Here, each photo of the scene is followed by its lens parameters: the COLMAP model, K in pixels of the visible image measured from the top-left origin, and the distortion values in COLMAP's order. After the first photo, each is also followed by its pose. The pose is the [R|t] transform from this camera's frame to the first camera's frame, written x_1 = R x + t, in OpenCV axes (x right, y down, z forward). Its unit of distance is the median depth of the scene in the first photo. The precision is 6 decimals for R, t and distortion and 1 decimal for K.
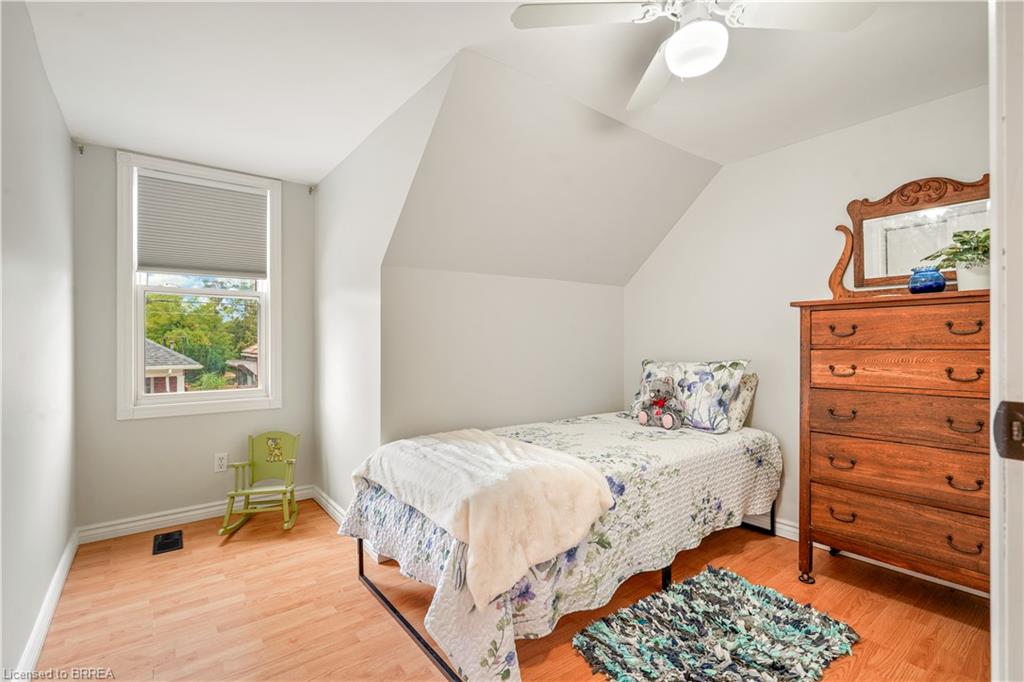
lens RADIAL K [[476.3, 0, 505.5], [0, 476.3, 340.5], [0, 0, 1]] dist [0.000337, -0.000674]
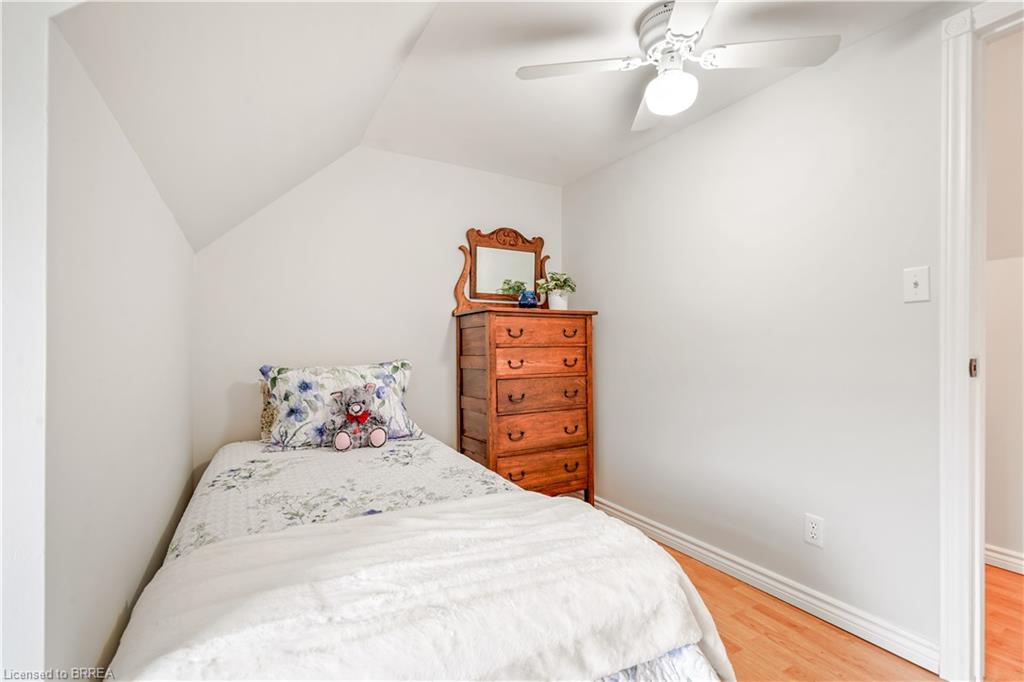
lens RADIAL K [[476.3, 0, 504.8], [0, 476.3, 347.6], [0, 0, 1]] dist [0.000337, -0.000674]
pose [[0.125370, -0.006119, 0.992091, -0.566875], [-0.004200, 0.999969, 0.006699, 0.010068], [-0.992101, -0.005007, 0.125340, 0.859512]]
